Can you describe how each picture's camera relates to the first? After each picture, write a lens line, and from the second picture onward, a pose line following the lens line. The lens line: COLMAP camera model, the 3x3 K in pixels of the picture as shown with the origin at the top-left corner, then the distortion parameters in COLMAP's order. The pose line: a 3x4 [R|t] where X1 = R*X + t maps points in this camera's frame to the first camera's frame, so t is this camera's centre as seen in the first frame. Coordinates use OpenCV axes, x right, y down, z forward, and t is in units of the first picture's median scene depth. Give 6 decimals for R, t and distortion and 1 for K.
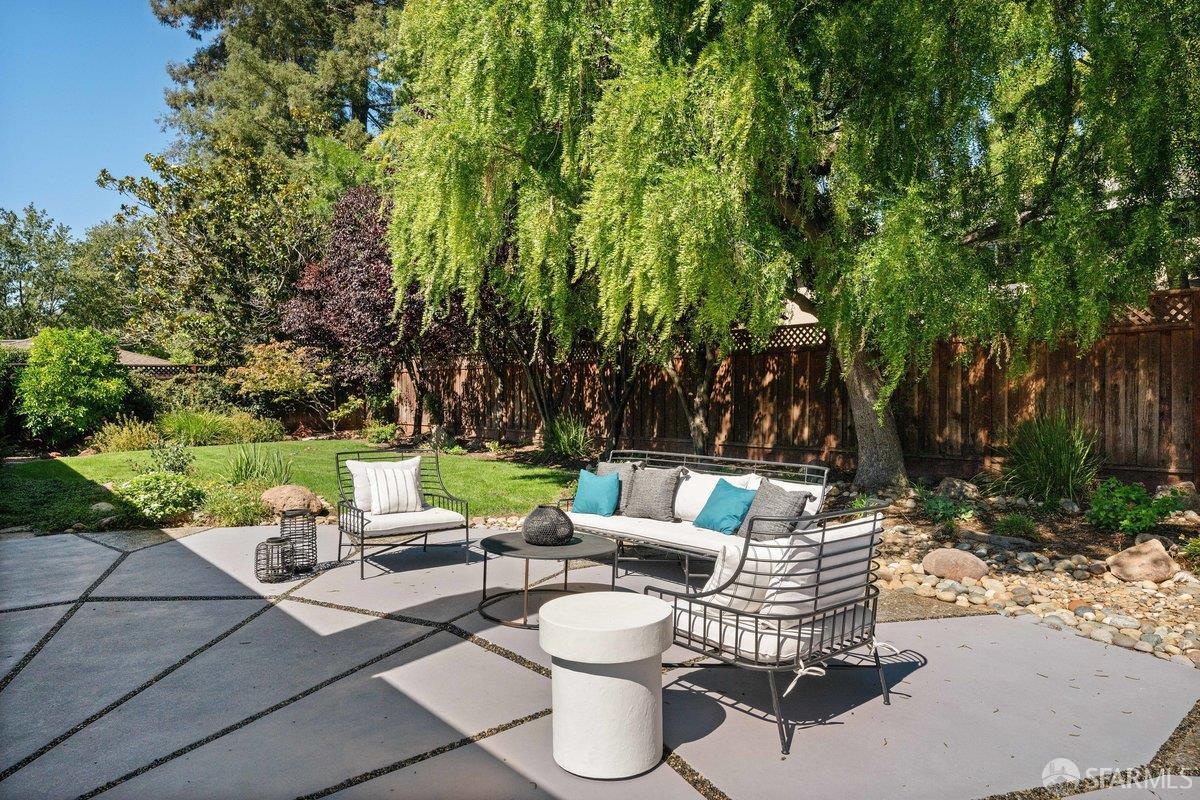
lens RADIAL K [[729.5, 0, 600.0], [0, 729.5, 400.0], [0, 0, 1]] dist [0.003107, 0.001343]
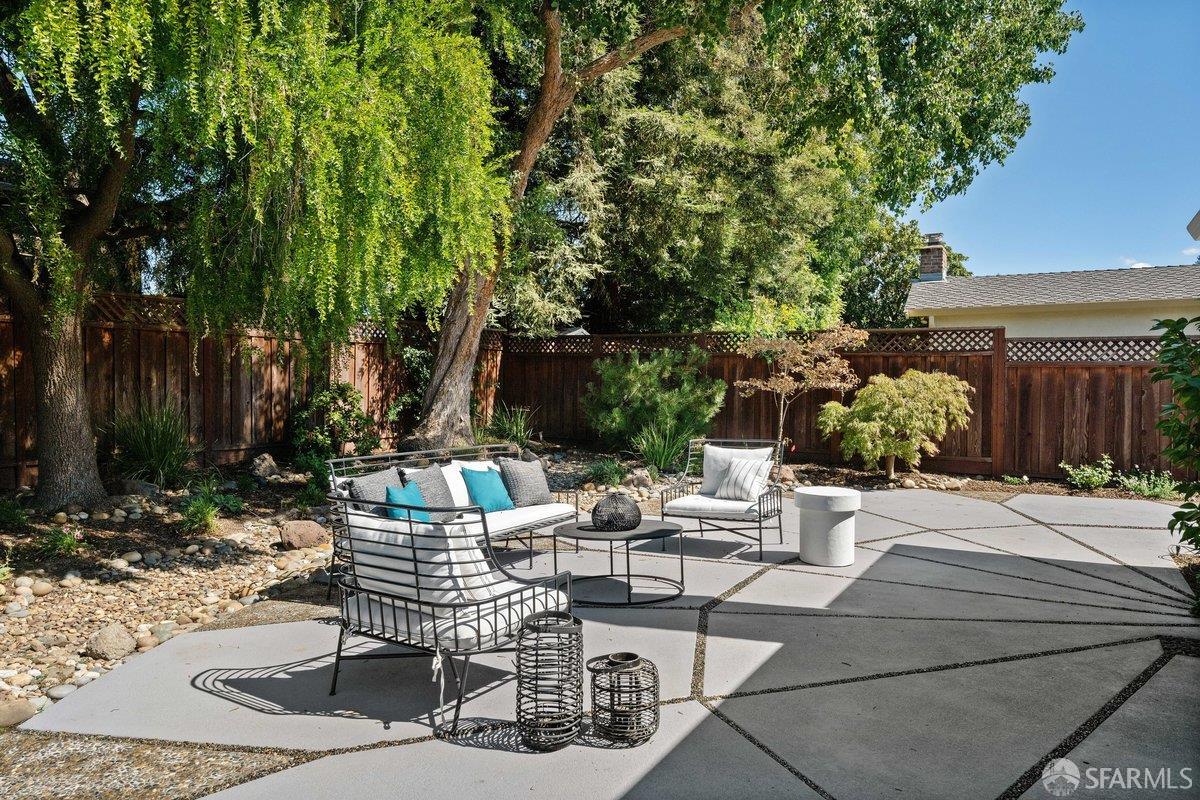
lens RADIAL K [[806.7, 0, 583.3], [0, 806.7, 404.3], [0, 0, 1]] dist [-0.007232, -0.003810]
pose [[-0.311934, -0.018950, 0.949915, -0.723170], [0.007037, 0.999728, 0.022255, -0.003731], [-0.950078, 0.013626, -0.311716, 0.886456]]
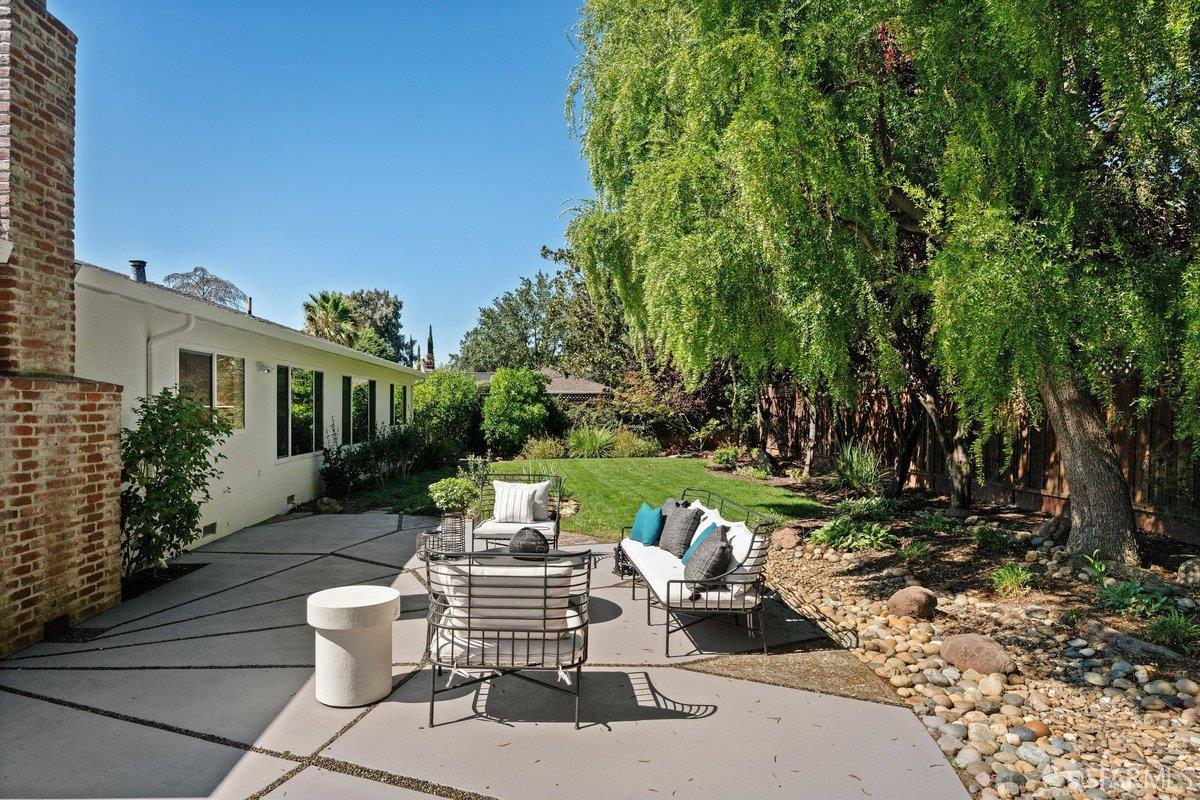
lens RADIAL K [[715.5, 0, 597.4], [0, 715.5, 413.1], [0, 0, 1]] dist [0.001263, 0.000192]
pose [[0.795245, 0.014698, -0.606111, 0.491366], [-0.017409, 0.999847, 0.001404, -0.037577], [0.606039, 0.009435, 0.795379, 0.051255]]
